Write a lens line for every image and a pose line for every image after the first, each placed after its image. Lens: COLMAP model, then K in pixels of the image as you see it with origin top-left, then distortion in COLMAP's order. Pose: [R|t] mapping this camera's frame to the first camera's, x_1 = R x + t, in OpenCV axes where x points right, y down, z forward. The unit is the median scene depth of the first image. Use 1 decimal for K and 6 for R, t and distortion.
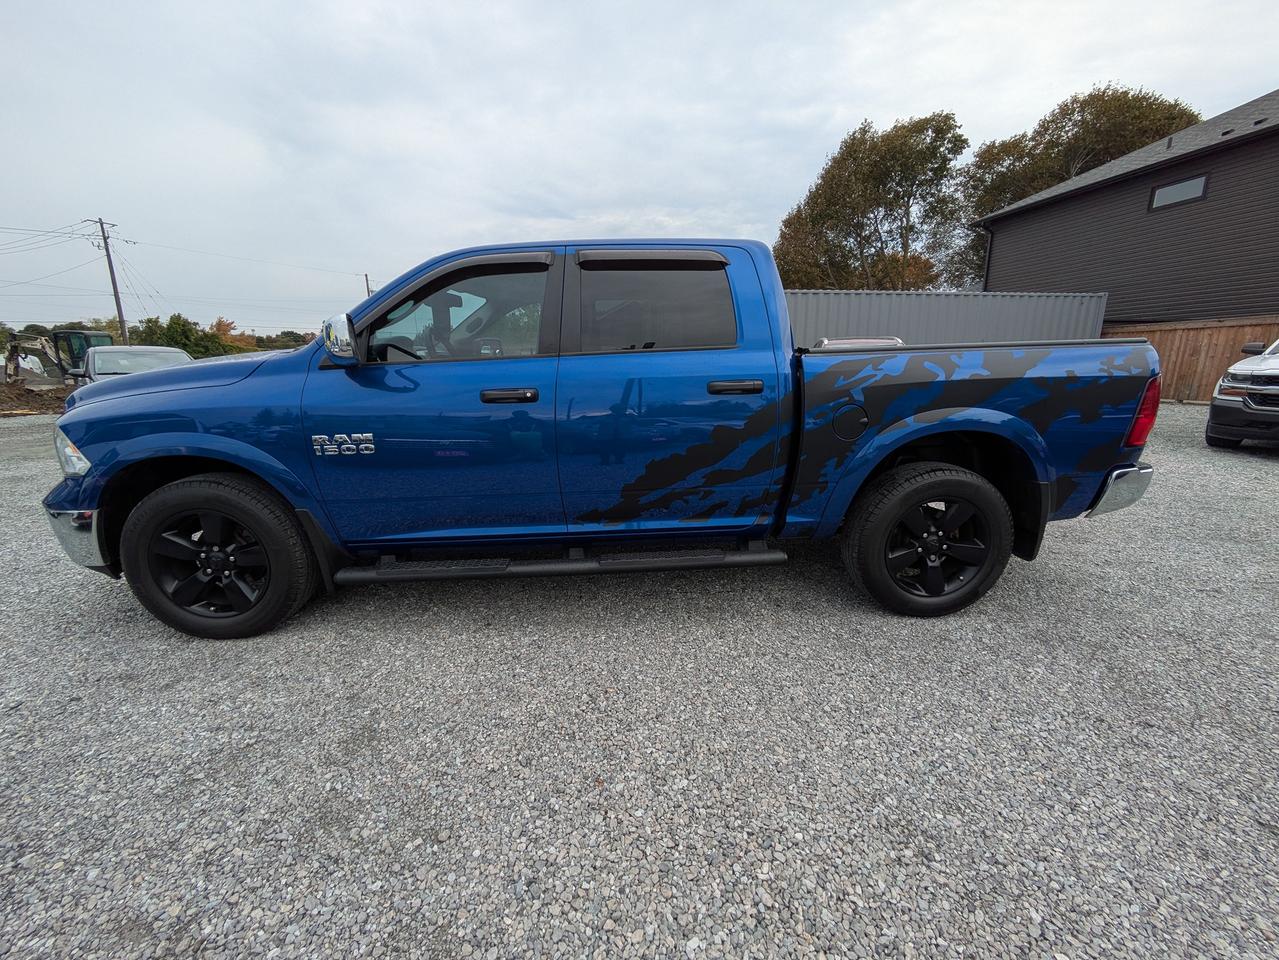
lens RADIAL K [[479.2, 0, 639.2], [0, 479.2, 473.0], [0, 0, 1]] dist [0.000600, 0.000003]
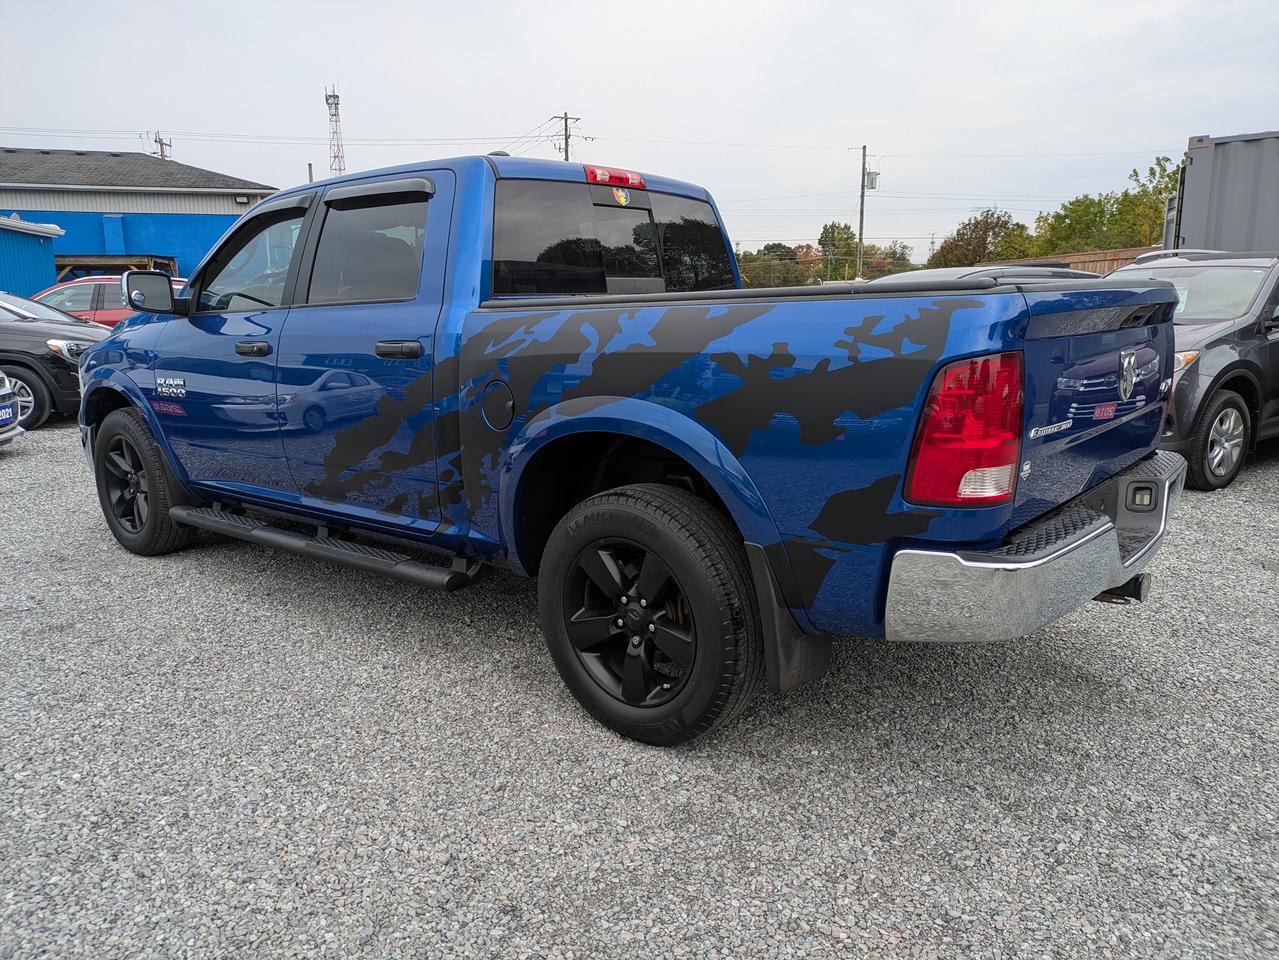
lens RADIAL K [[921.8, 0, 622.6], [0, 921.8, 476.0], [0, 0, 1]] dist [0.032388, 0.000618]
pose [[0.754680, 0.130900, -0.642902, 1.401808], [-0.159367, 0.987121, 0.013911, -0.046816], [0.636443, 0.091958, 0.765822, 0.070935]]
